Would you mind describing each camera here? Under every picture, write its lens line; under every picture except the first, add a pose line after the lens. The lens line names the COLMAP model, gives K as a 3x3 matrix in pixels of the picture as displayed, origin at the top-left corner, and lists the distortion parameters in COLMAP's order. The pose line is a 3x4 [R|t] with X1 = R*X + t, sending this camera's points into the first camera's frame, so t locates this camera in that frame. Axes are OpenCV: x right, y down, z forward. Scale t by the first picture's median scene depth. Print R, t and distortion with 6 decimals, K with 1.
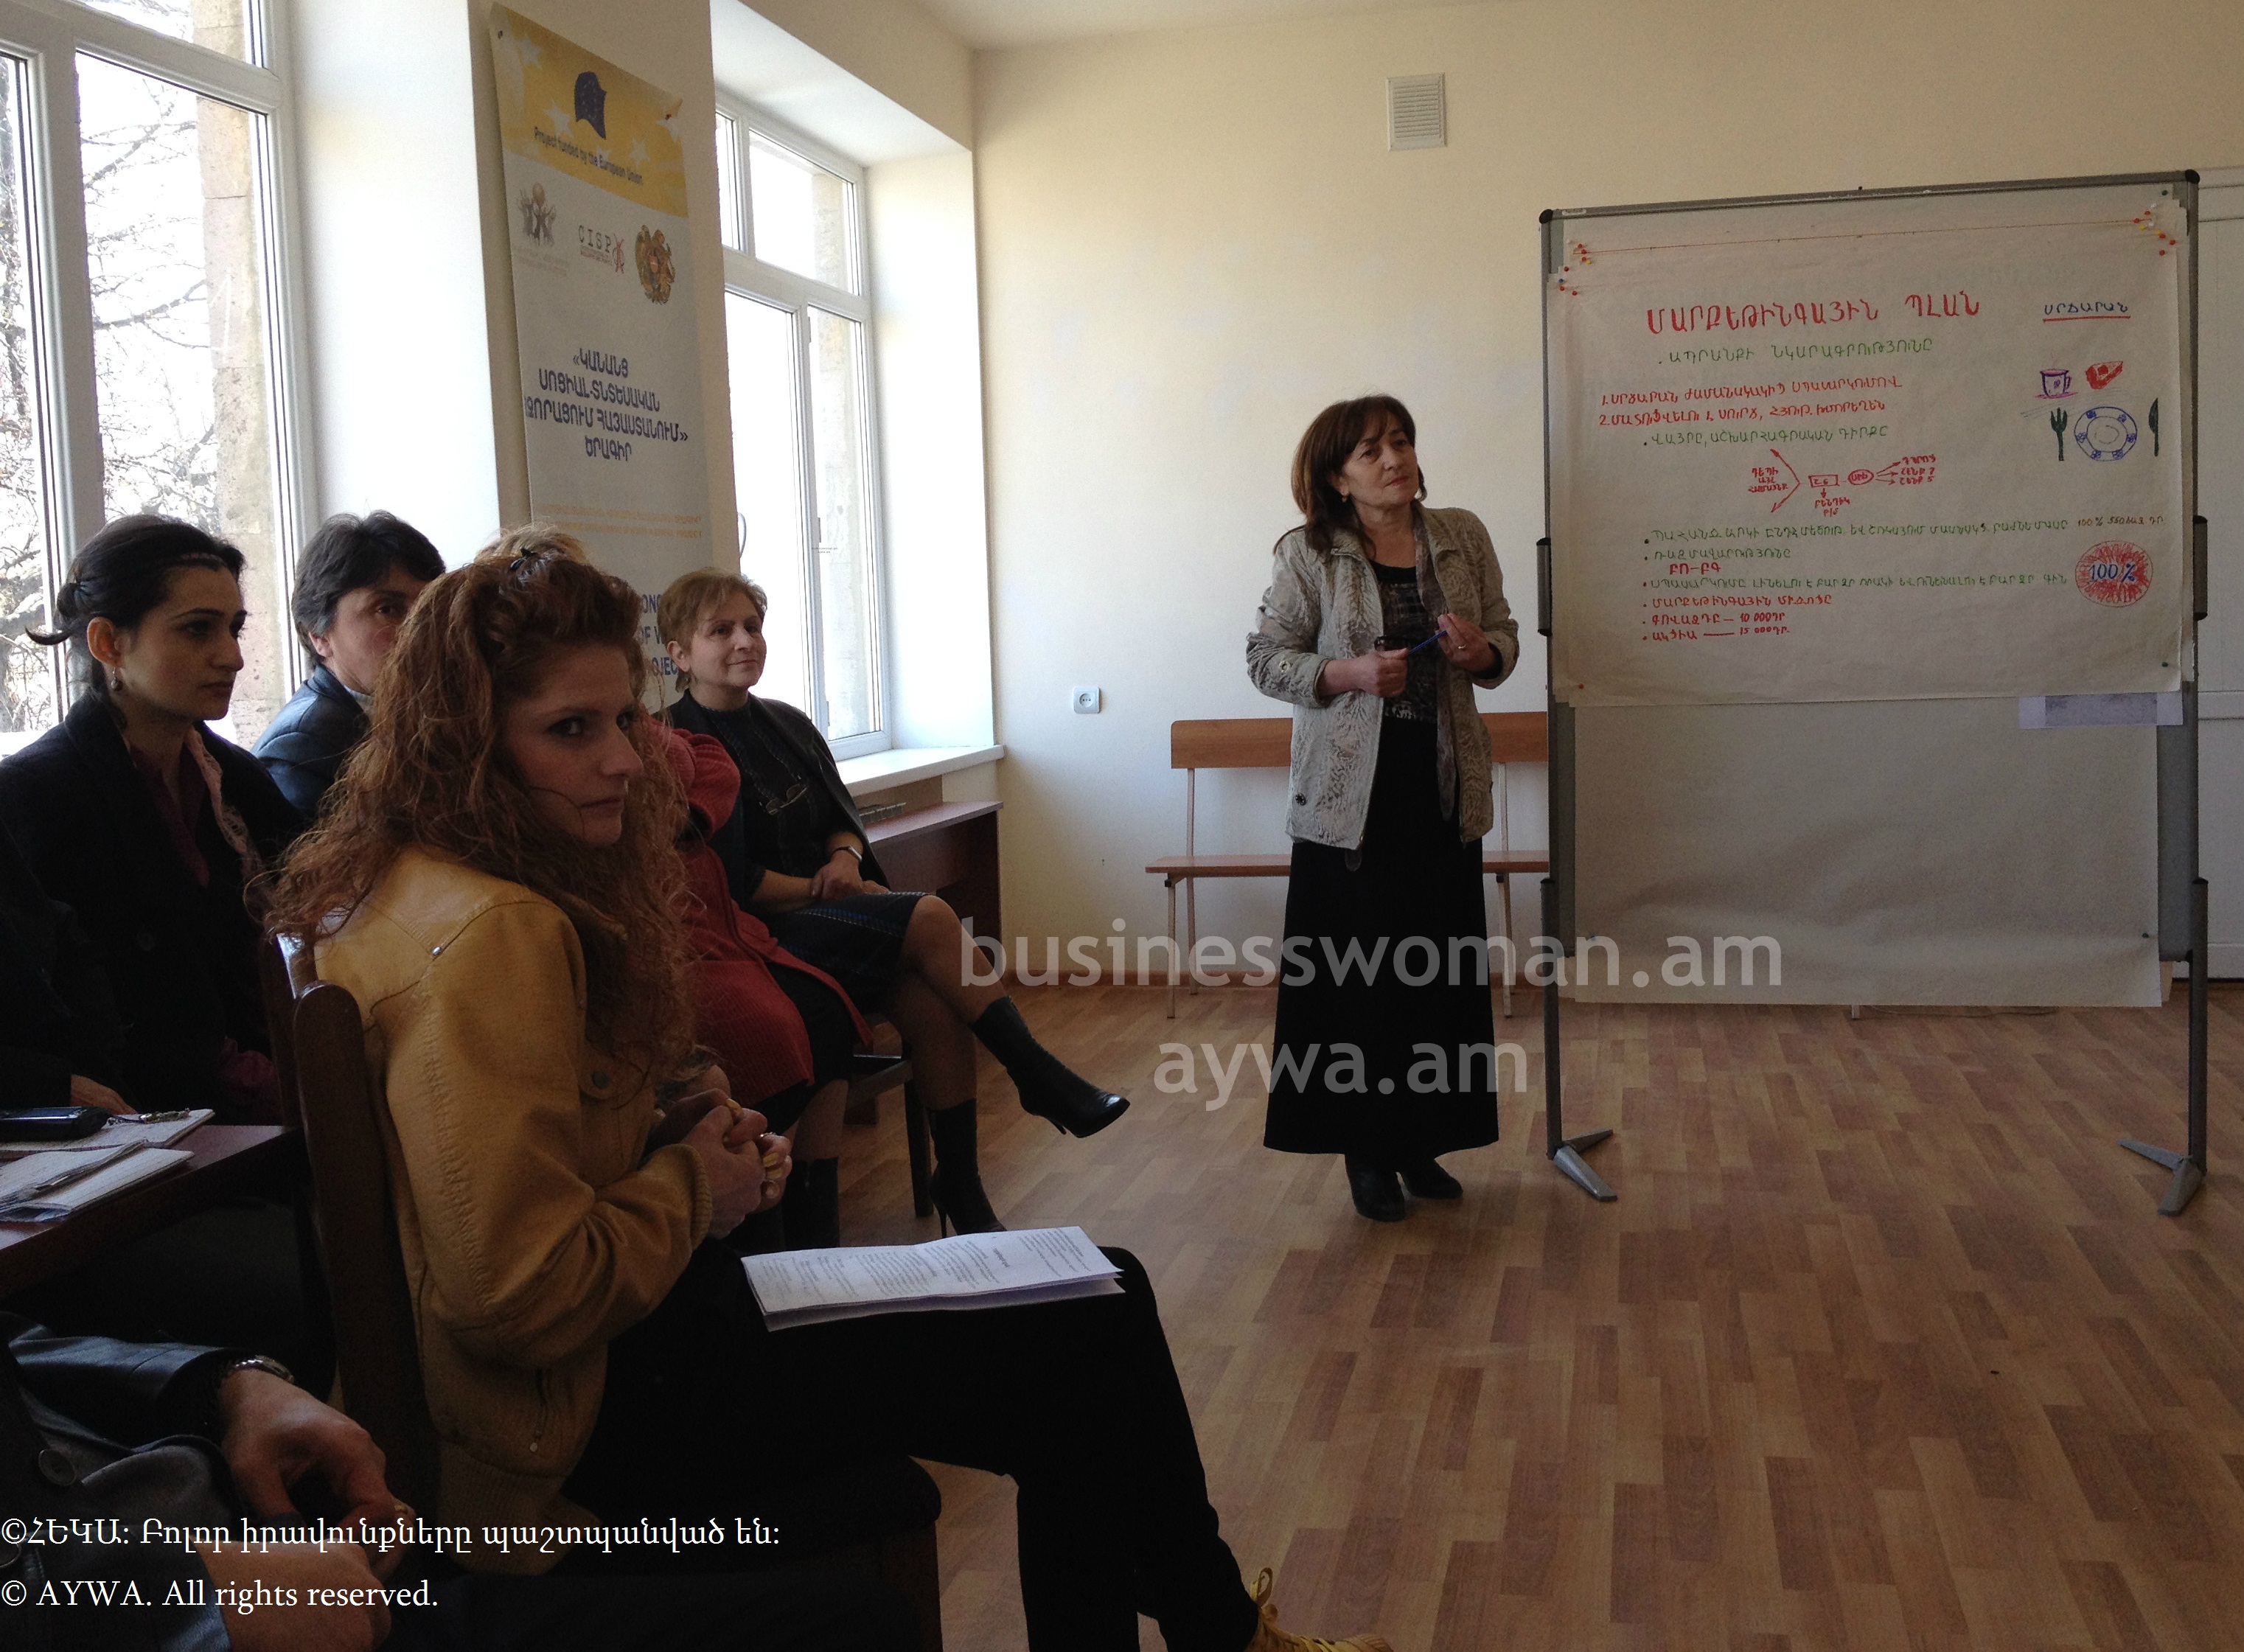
lens RADIAL K [[2343.2, 0, 1165.7], [0, 2343.2, 830.7], [0, 0, 1]] dist [0.065410, -0.211962]
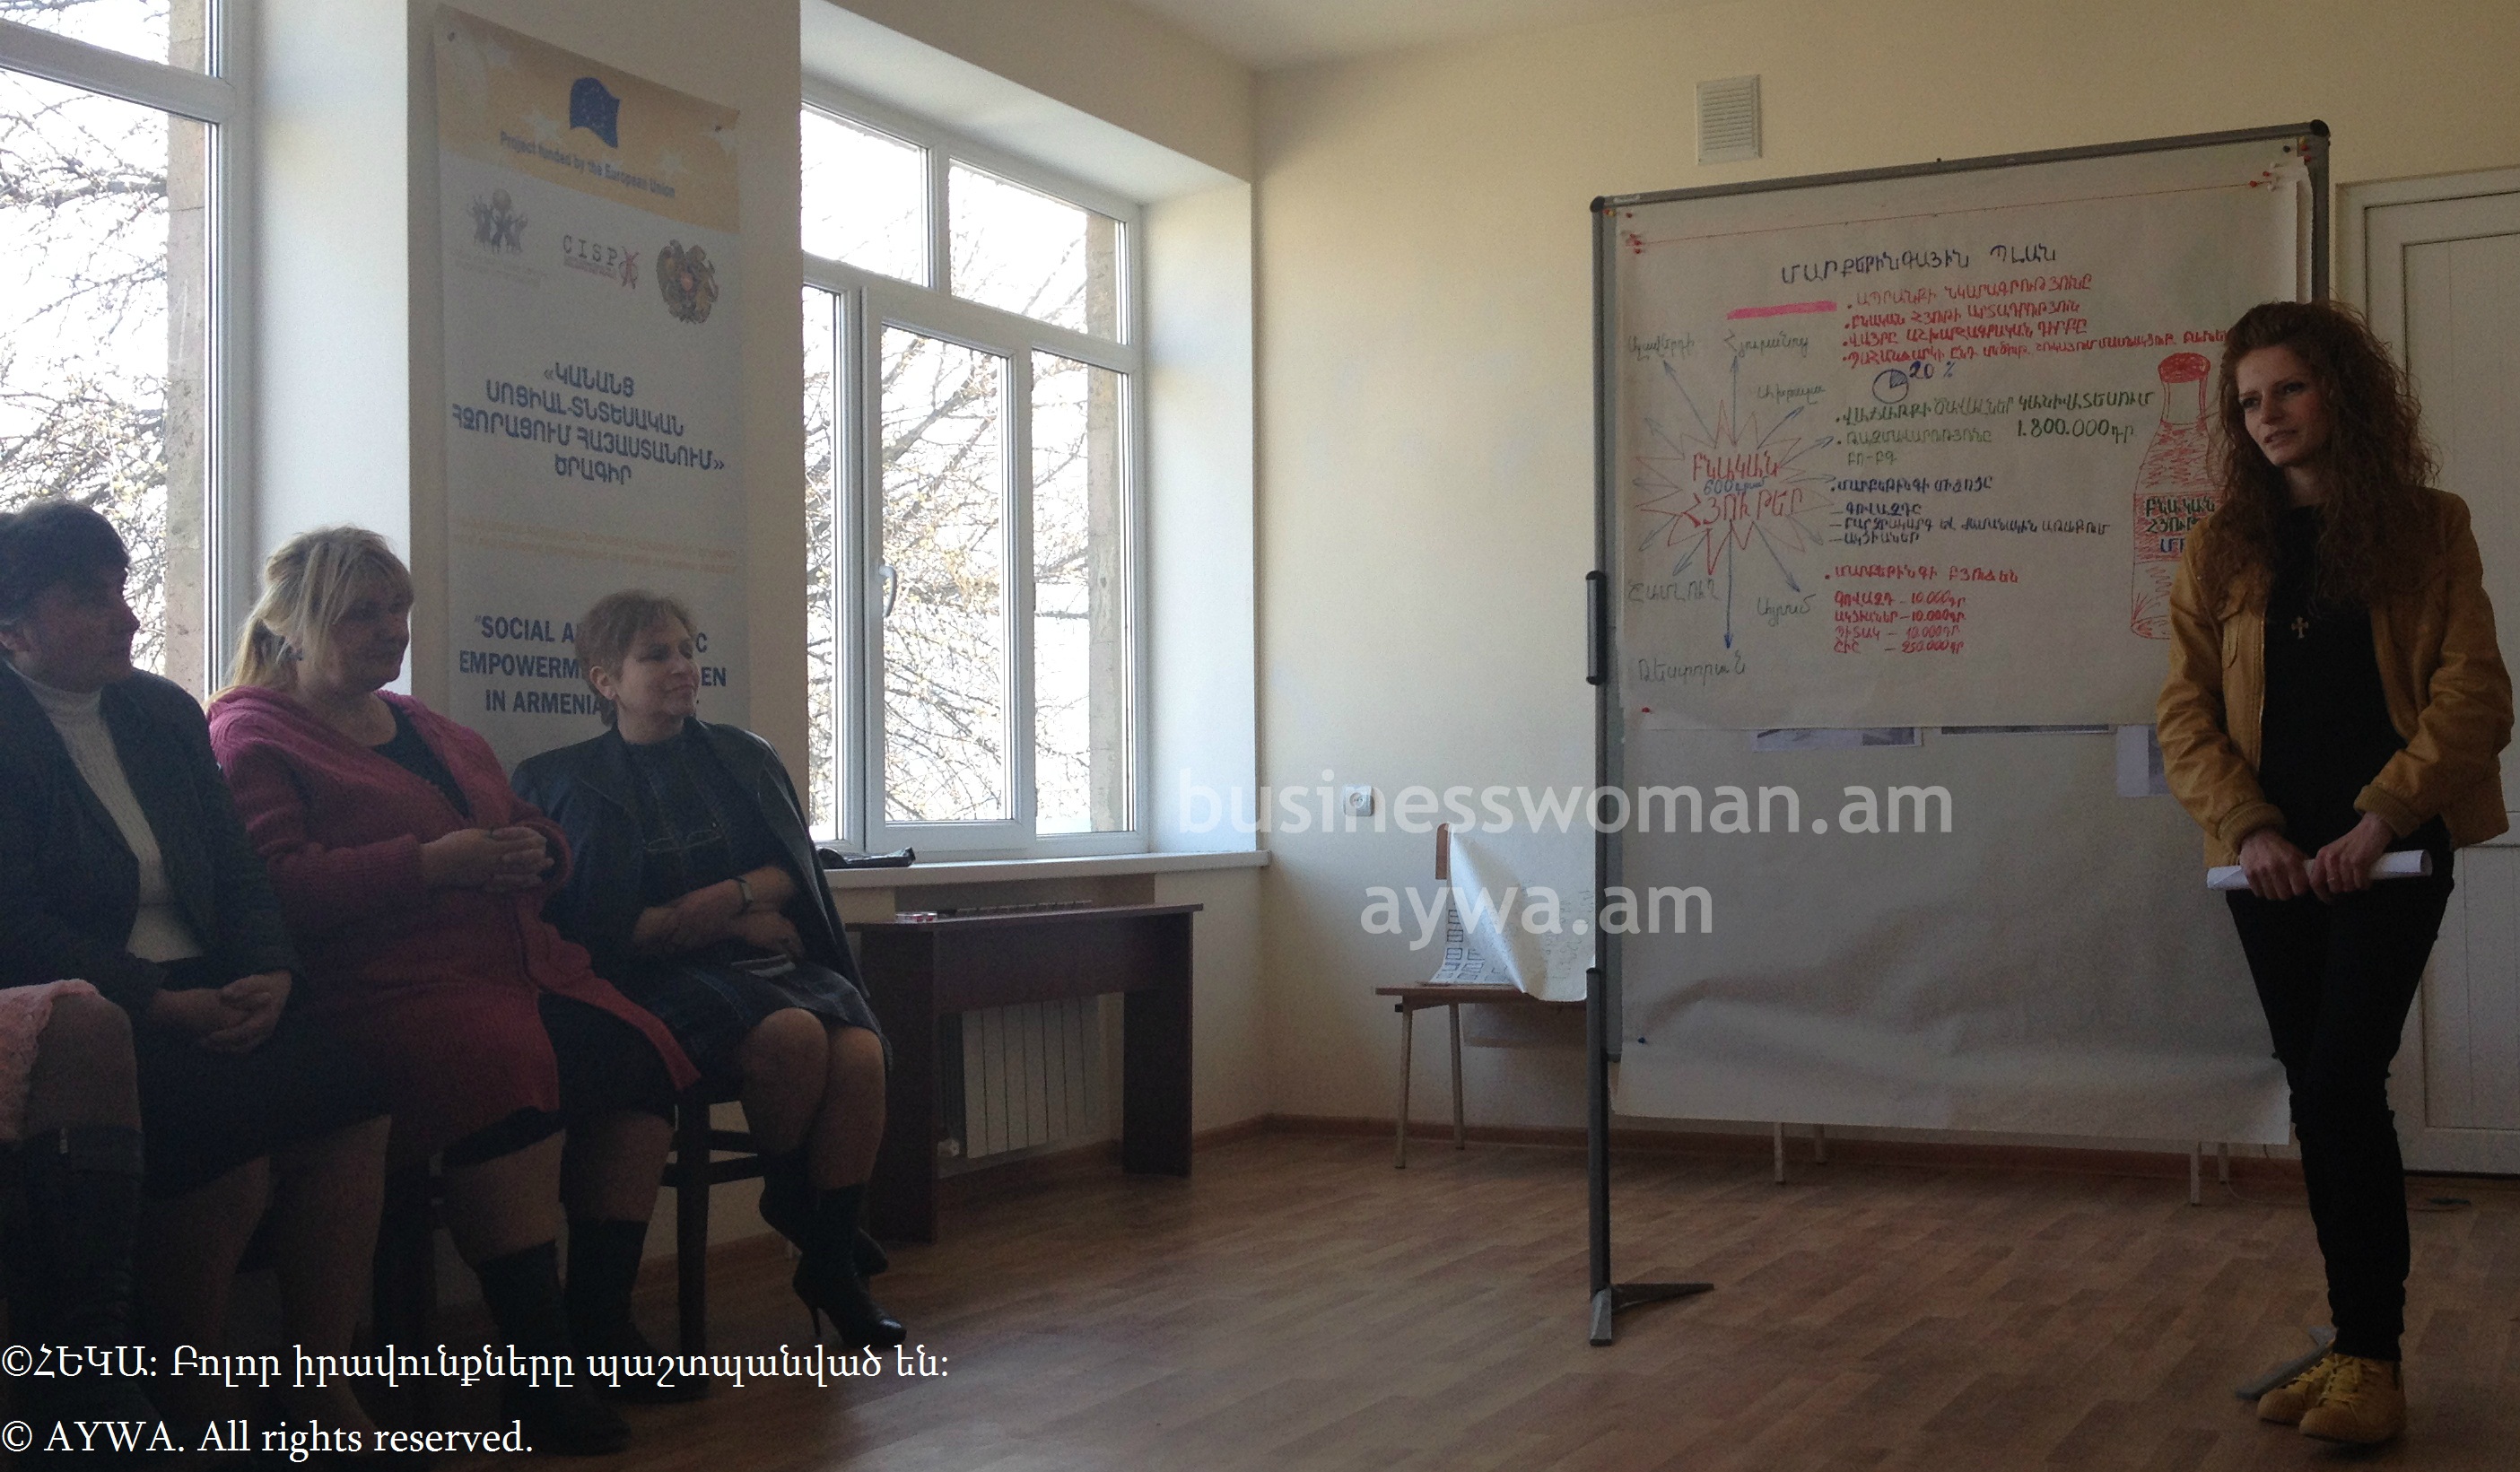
lens RADIAL K [[2833.9, 0, 1397.4], [0, 2833.9, 729.3], [0, 0, 1]] dist [0.144077, -0.509254]
pose [[0.975122, 0.016357, -0.221065, 0.324706], [-0.041687, 0.993011, -0.110412, 0.051396], [0.217714, 0.116881, 0.968989, -0.016842]]
